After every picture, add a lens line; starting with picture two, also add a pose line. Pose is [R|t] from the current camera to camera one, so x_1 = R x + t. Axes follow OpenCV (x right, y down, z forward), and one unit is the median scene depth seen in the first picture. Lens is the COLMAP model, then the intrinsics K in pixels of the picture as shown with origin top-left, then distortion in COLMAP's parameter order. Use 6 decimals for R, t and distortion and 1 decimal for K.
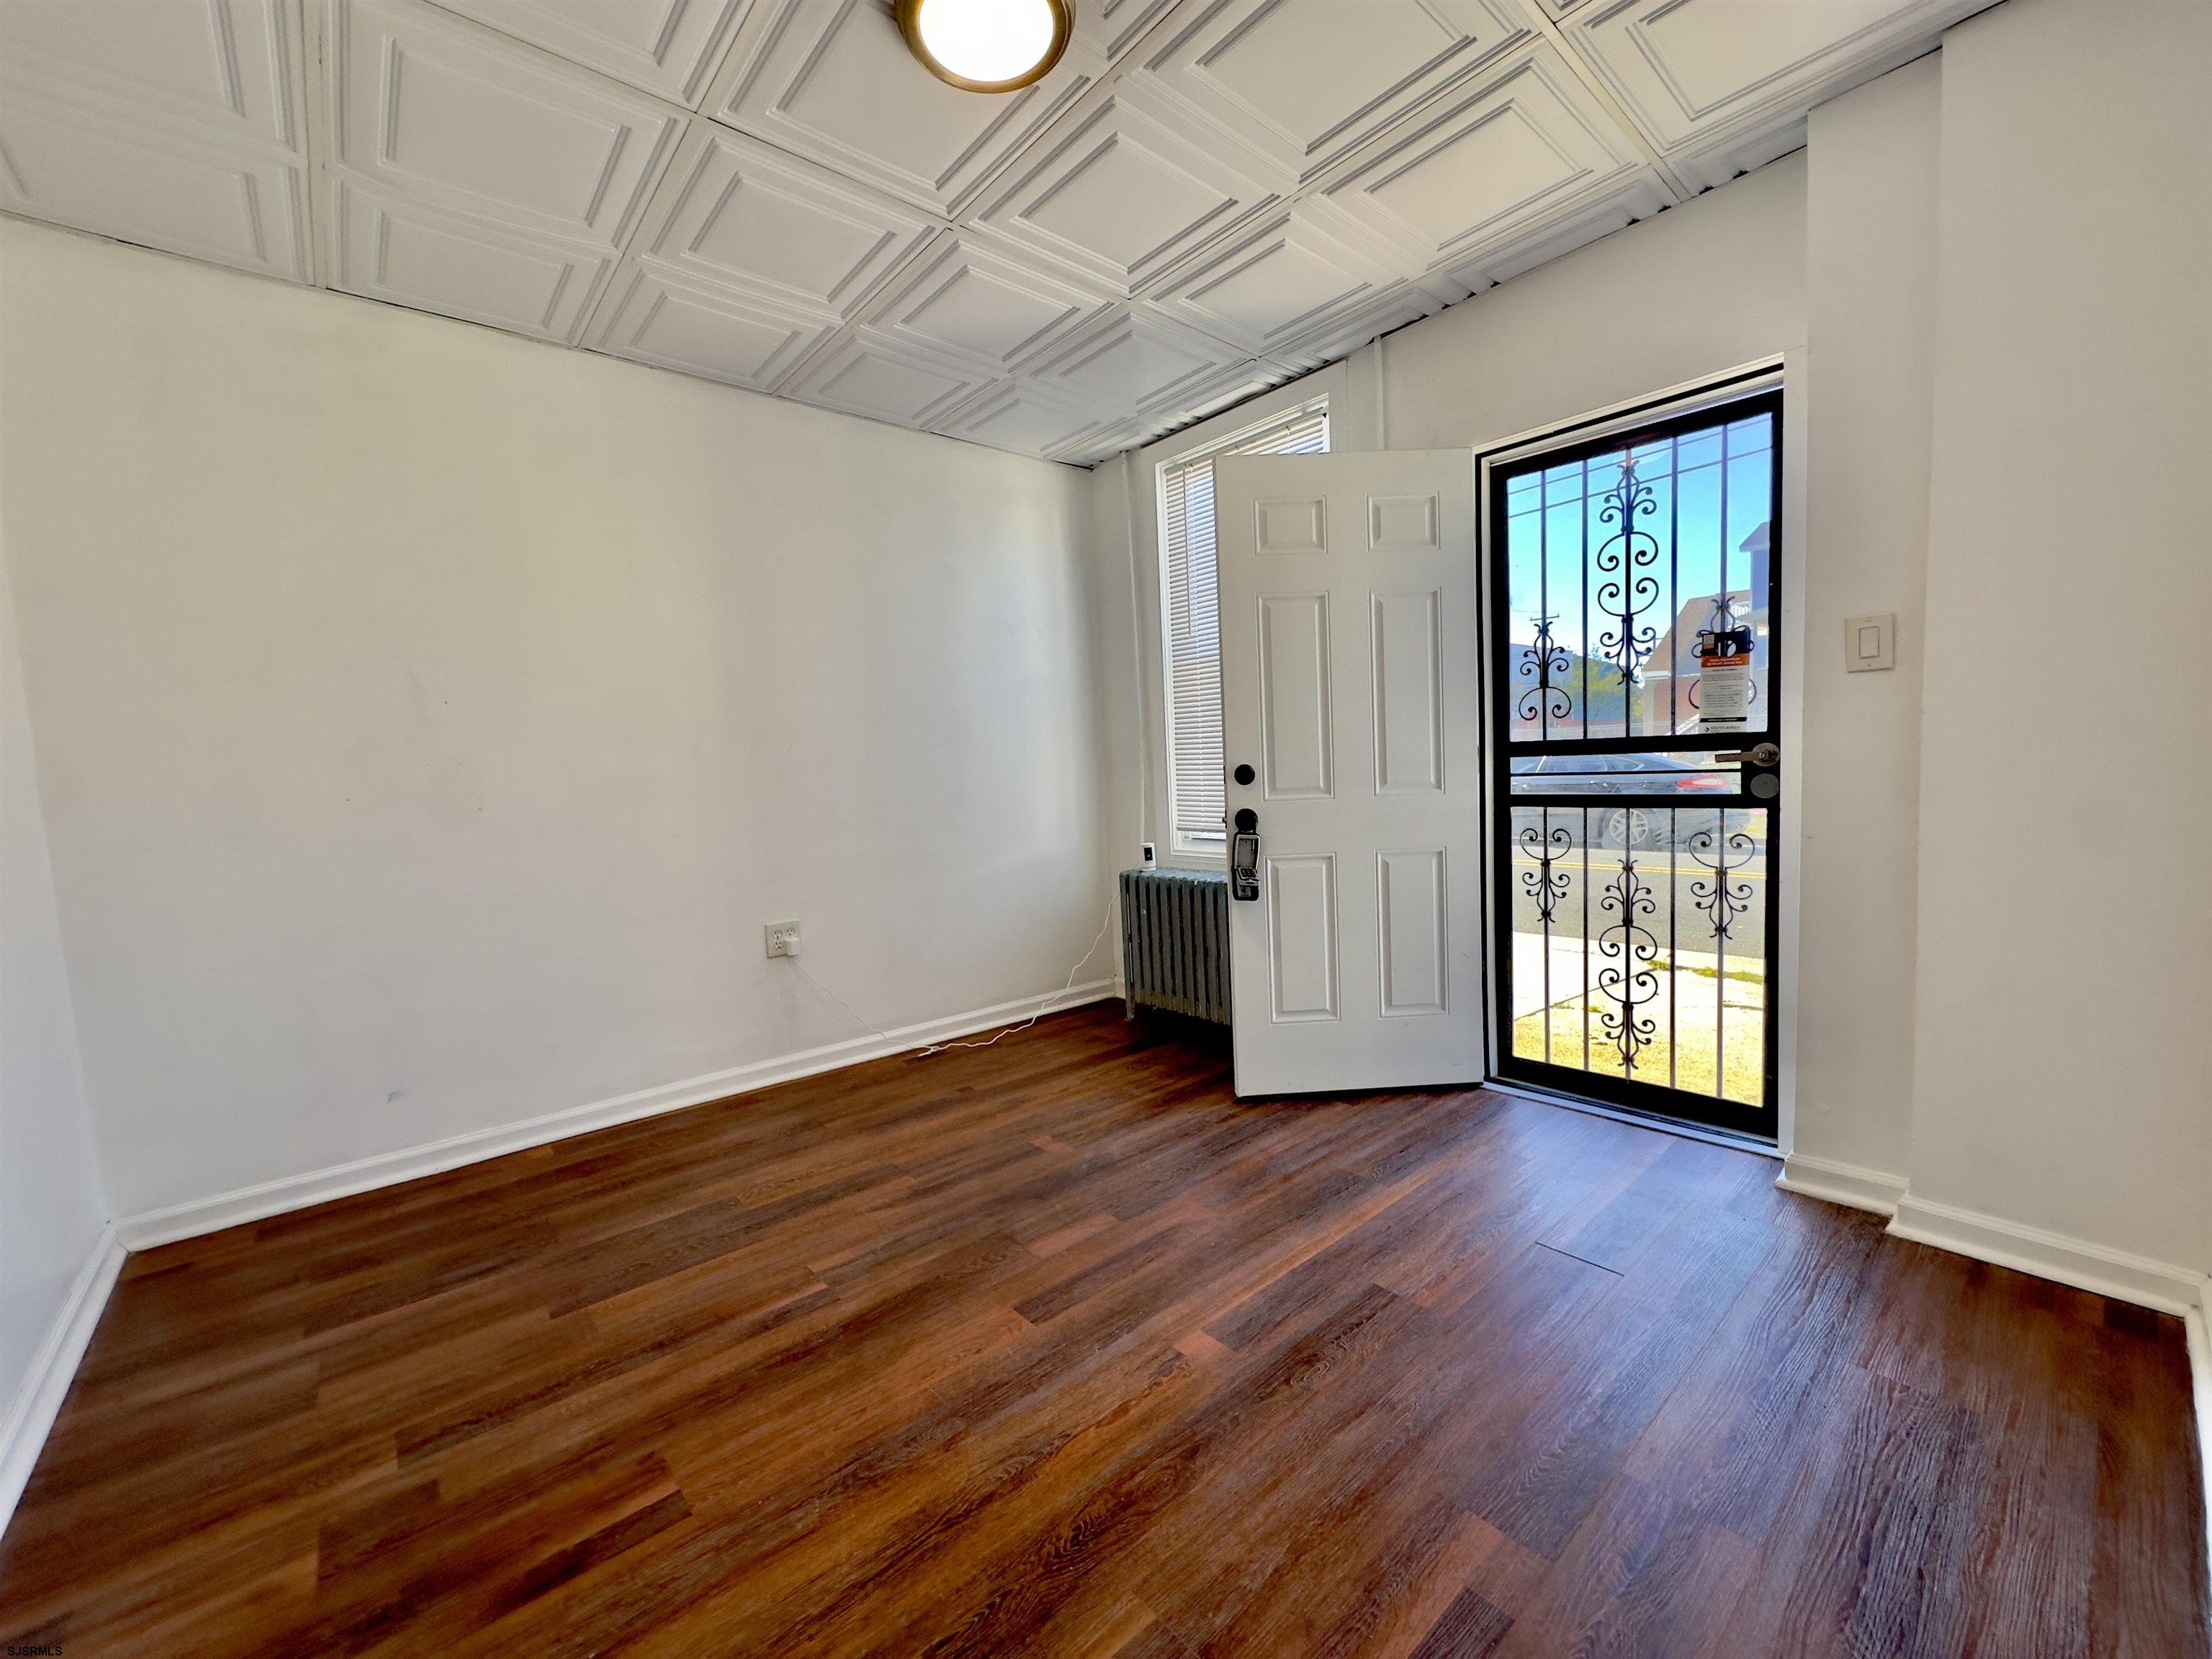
lens RADIAL K [[892.5, 0, 1122.9], [0, 892.5, 833.6], [0, 0, 1]] dist [-0.004940, -0.000734]
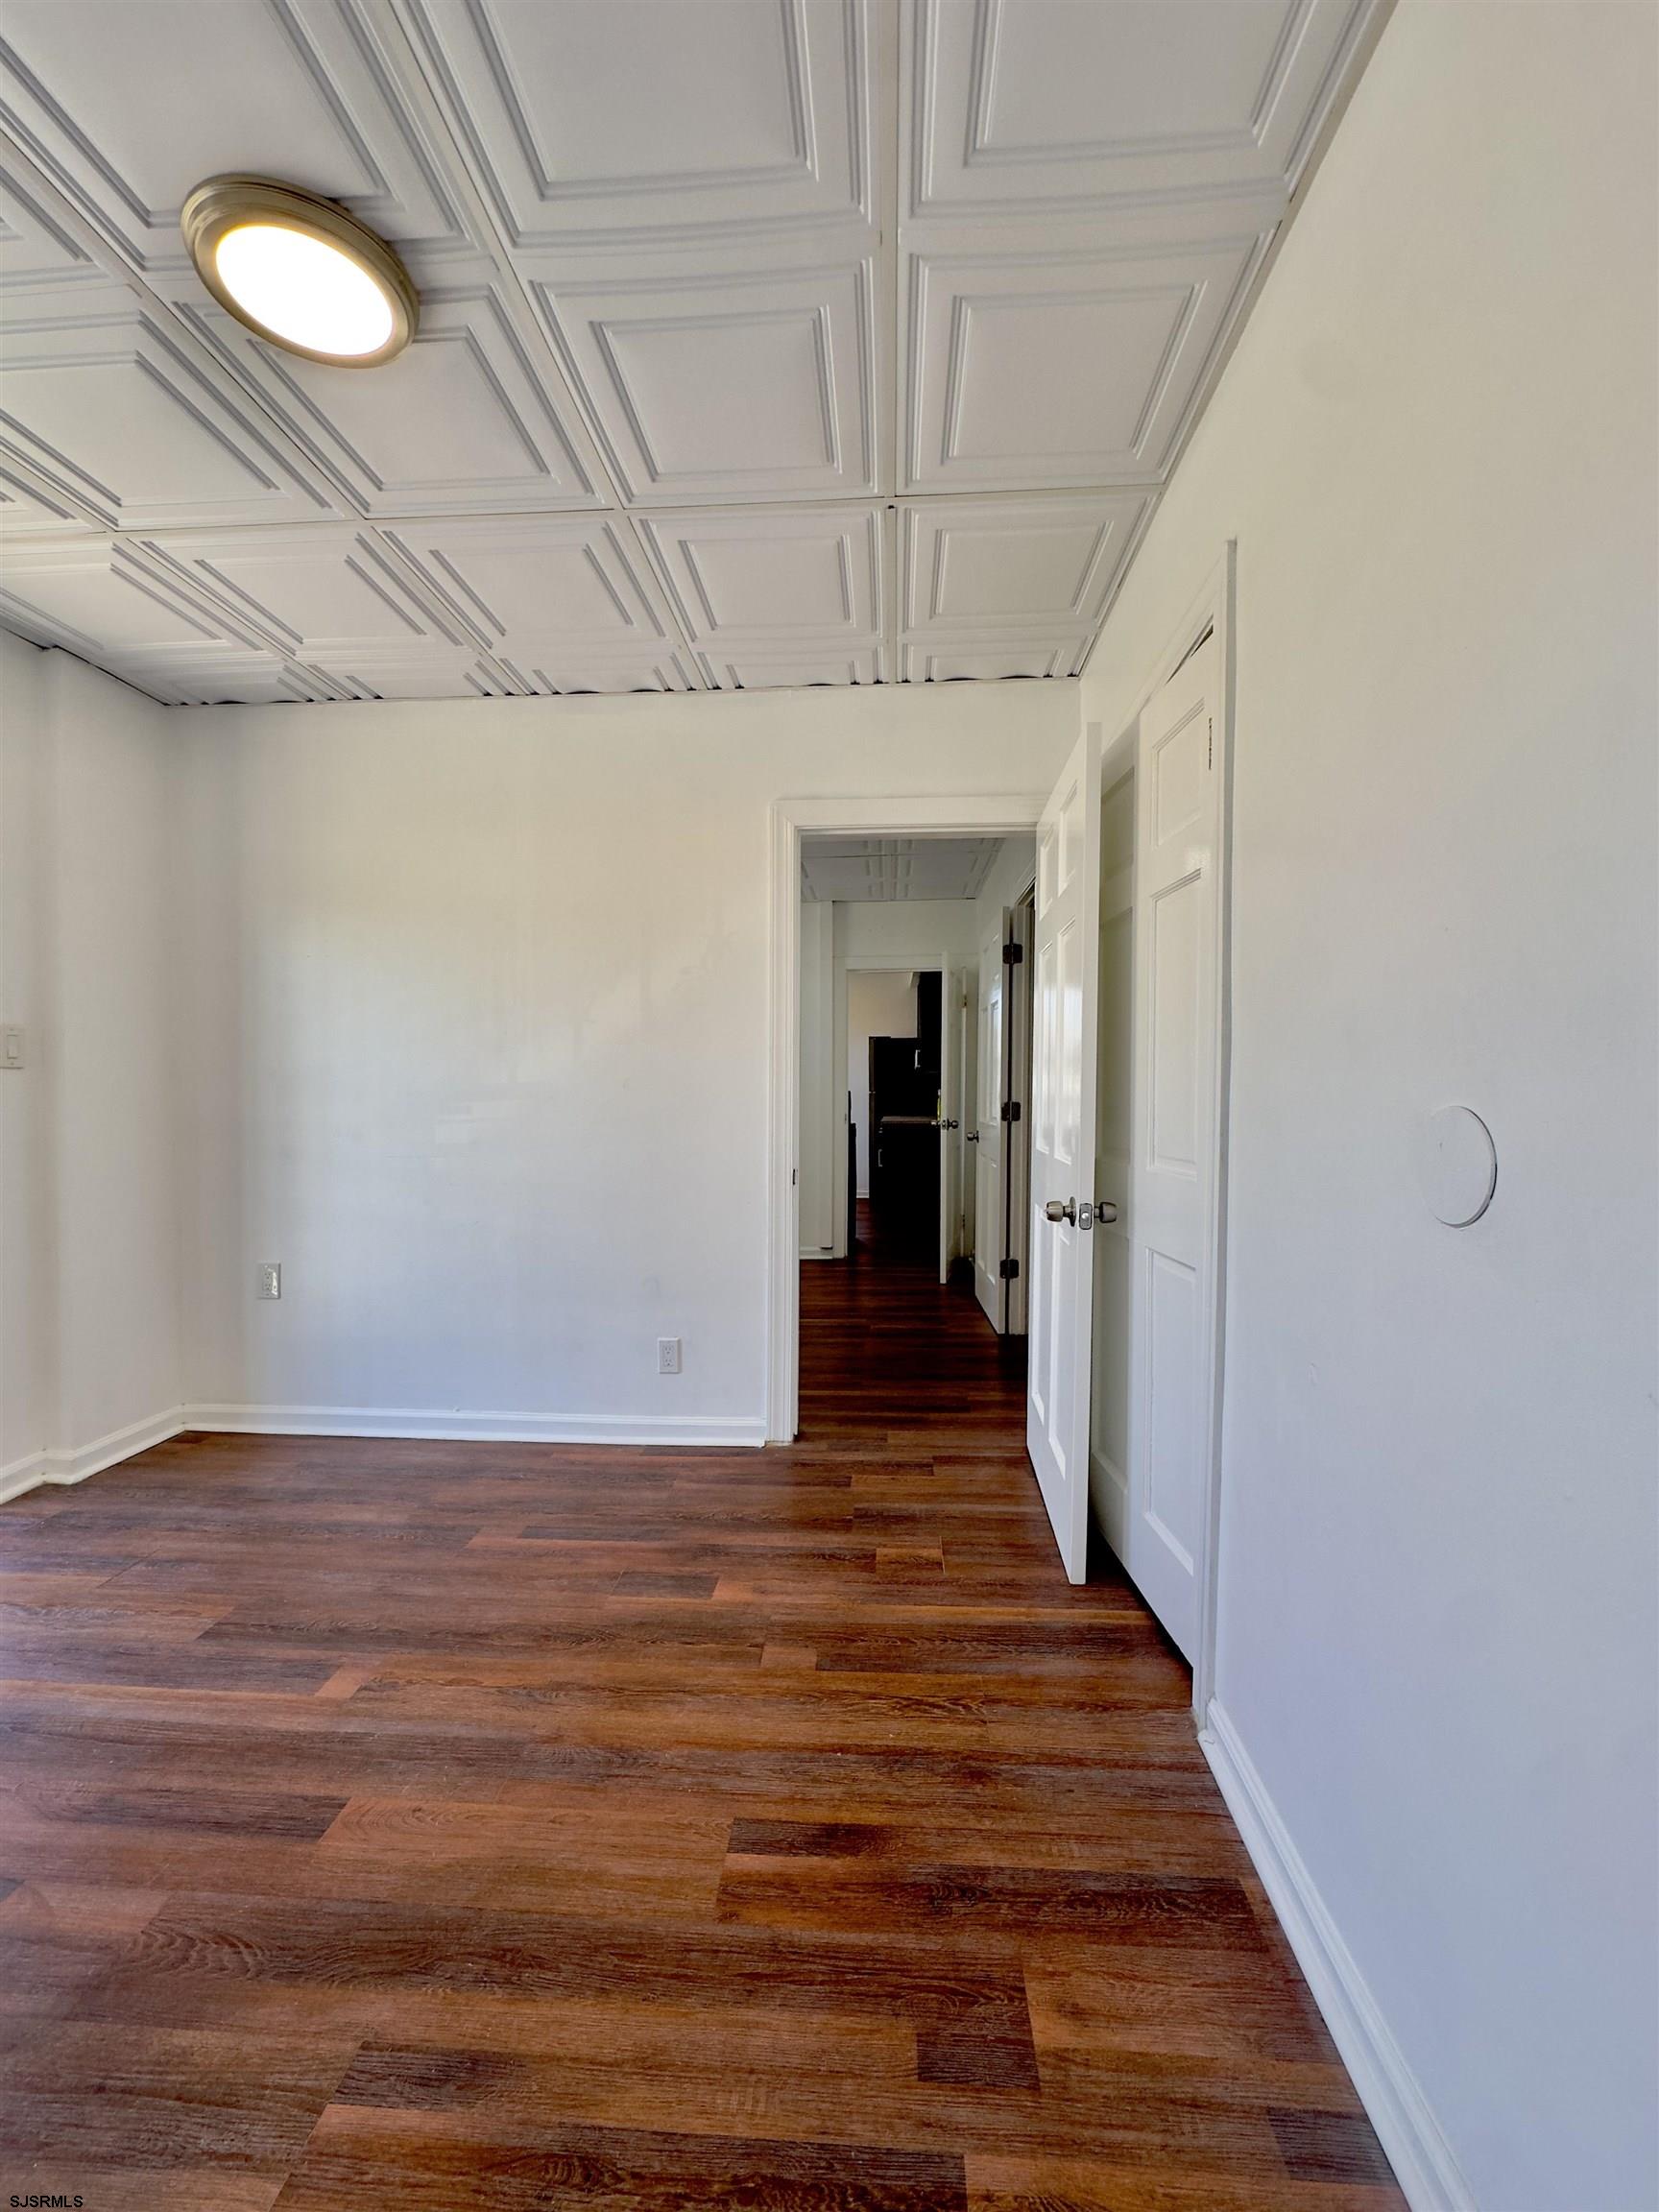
lens RADIAL K [[892.5, 0, 828.2], [0, 892.5, 1108.5], [0, 0, 1]] dist [-0.004940, -0.000734]
pose [[-0.705138, 0.025652, 0.708606, -1.211538], [0.082818, 0.995485, 0.046377, -0.111007], [-0.704217, 0.091387, -0.704079, 1.437068]]
